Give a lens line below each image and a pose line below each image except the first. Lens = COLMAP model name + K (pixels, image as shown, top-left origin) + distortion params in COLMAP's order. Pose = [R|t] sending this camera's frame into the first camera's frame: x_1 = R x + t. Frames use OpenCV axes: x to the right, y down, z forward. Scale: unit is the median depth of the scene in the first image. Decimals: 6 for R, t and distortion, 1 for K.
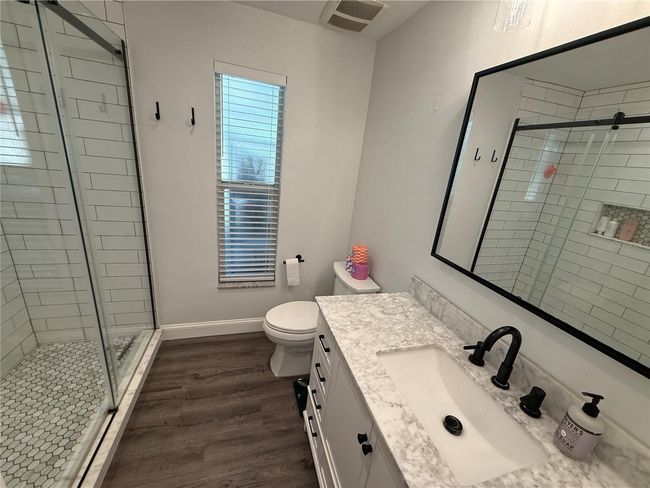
lens RADIAL K [[260.6, 0, 325.0], [0, 260.6, 244.0], [0, 0, 1]] dist [0.000141, -0.000047]
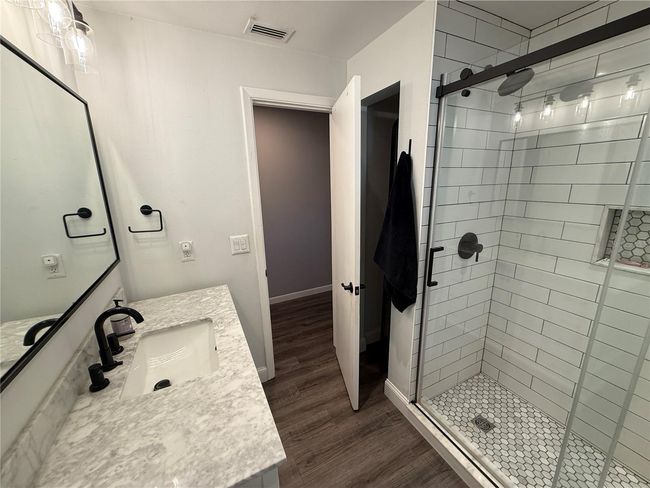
lens RADIAL K [[260.6, 0, 325.0], [0, 260.6, 244.0], [0, 0, 1]] dist [0.000141, -0.000047]
pose [[-0.981465, -0.049749, -0.185073, 0.002803], [-0.139522, 0.847531, 0.512079, -0.464674], [0.131380, 0.528409, -0.838763, 1.375158]]
